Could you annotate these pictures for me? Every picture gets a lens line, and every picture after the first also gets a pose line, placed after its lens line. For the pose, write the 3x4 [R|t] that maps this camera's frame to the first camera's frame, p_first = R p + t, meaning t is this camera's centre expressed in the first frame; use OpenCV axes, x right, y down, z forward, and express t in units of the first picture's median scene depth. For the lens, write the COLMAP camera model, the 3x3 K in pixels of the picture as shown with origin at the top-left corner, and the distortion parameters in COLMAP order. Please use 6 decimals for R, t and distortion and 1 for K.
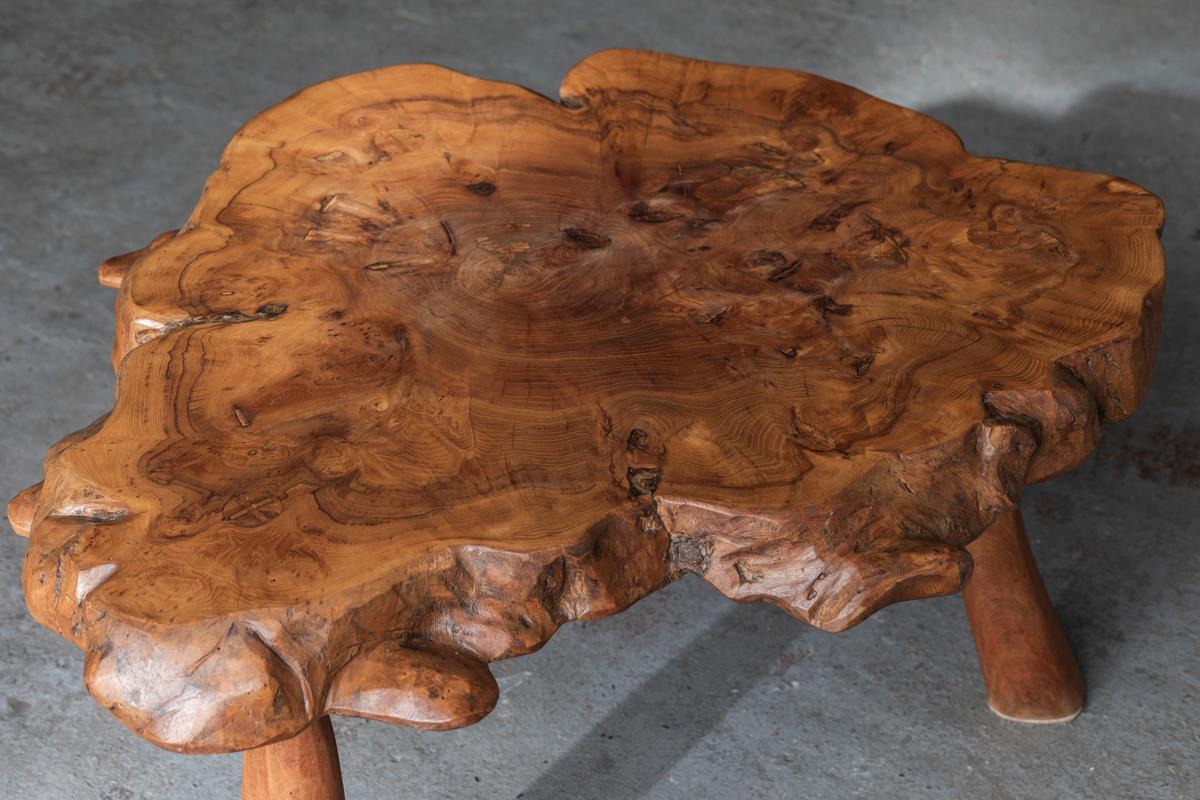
lens RADIAL K [[2972.4, 0, 612.6], [0, 2972.4, 393.5], [0, 0, 1]] dist [0.070174, 0.000000]
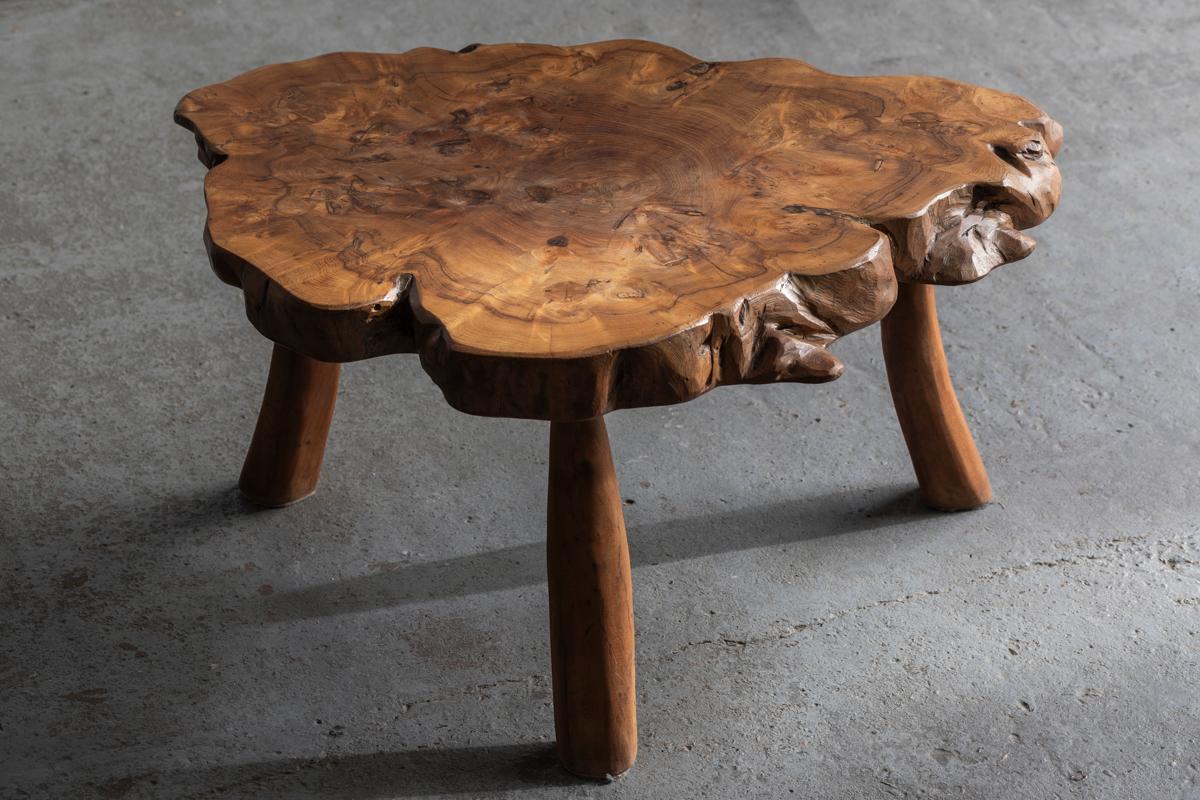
lens RADIAL K [[2972.4, 0, 594.1], [0, 2972.4, 405.8], [0, 0, 1]] dist [0.070174, 0.000000]
pose [[-0.798849, -0.276042, 0.534454, -0.758585], [0.348591, 0.511649, 0.785302, -1.031363], [-0.490229, 0.813644, -0.312504, 1.498215]]
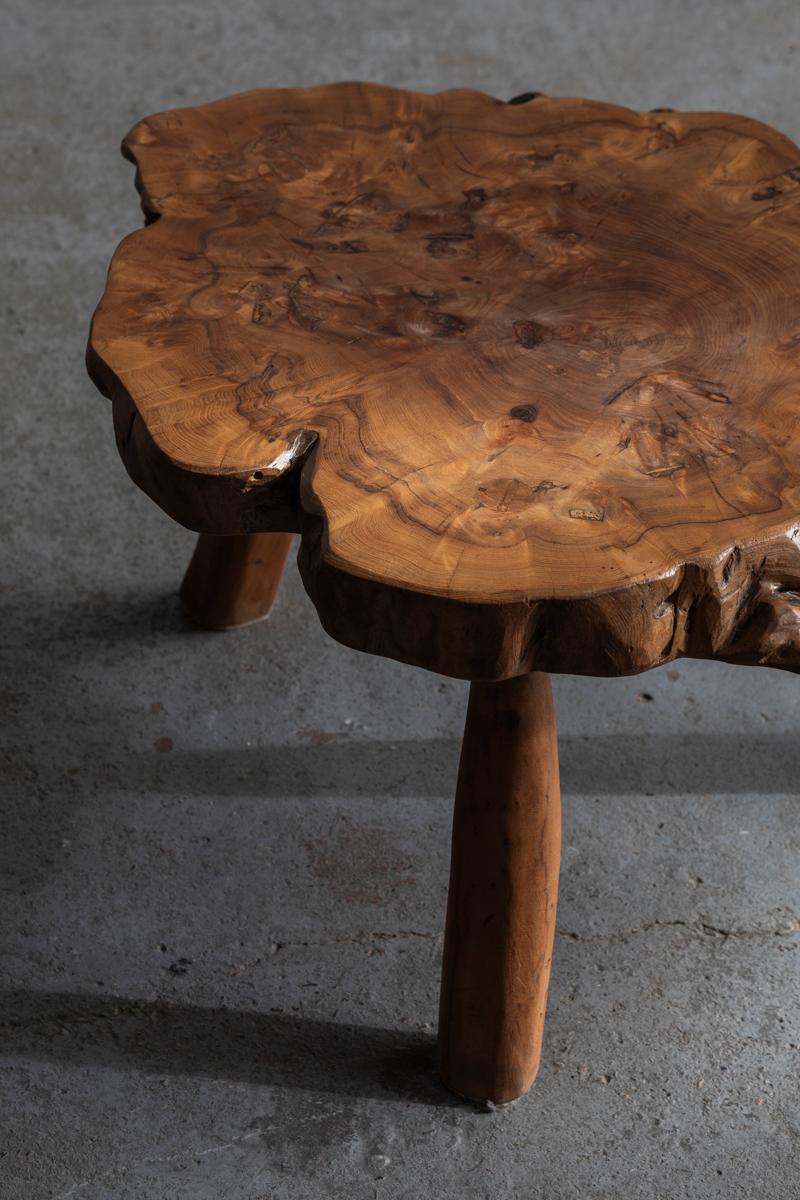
lens RADIAL K [[2972.4, 0, 402.3], [0, 2972.4, 593.3], [0, 0, 1]] dist [0.070174, 0.000000]
pose [[-0.632066, -0.458599, 0.624644, -0.645365], [0.417616, 0.477420, 0.773089, -0.800686], [-0.652755, 0.749505, -0.110243, 1.225061]]
